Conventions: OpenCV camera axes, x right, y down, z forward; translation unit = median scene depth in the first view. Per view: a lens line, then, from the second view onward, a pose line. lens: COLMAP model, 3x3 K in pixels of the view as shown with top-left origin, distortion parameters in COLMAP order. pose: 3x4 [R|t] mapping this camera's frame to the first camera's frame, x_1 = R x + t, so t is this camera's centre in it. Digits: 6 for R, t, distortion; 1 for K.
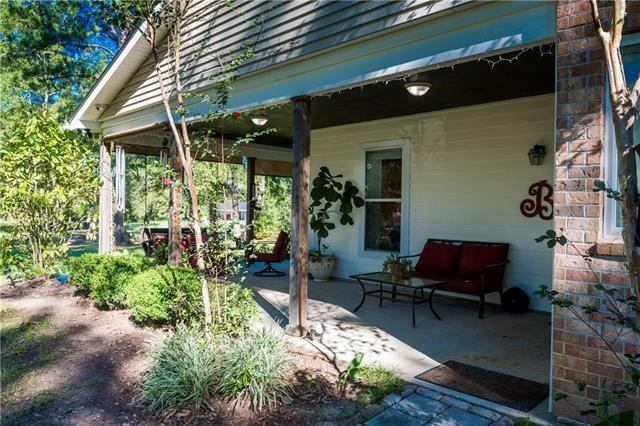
lens RADIAL K [[478.3, 0, 321.1], [0, 478.3, 211.6], [0, 0, 1]] dist [-0.004446, -0.002080]
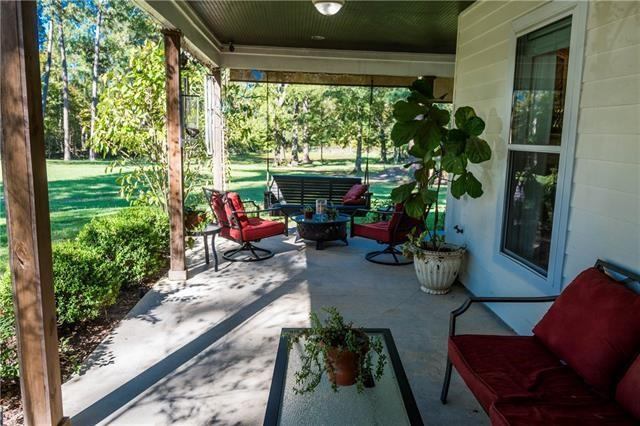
lens RADIAL K [[478.3, 0, 320.5], [0, 478.3, 209.2], [0, 0, 1]] dist [-0.004446, -0.002080]
pose [[0.760087, 0.103841, -0.641471, 0.278283], [-0.018459, 0.990201, 0.138421, -0.026287], [0.649559, -0.093371, 0.754556, 0.559607]]
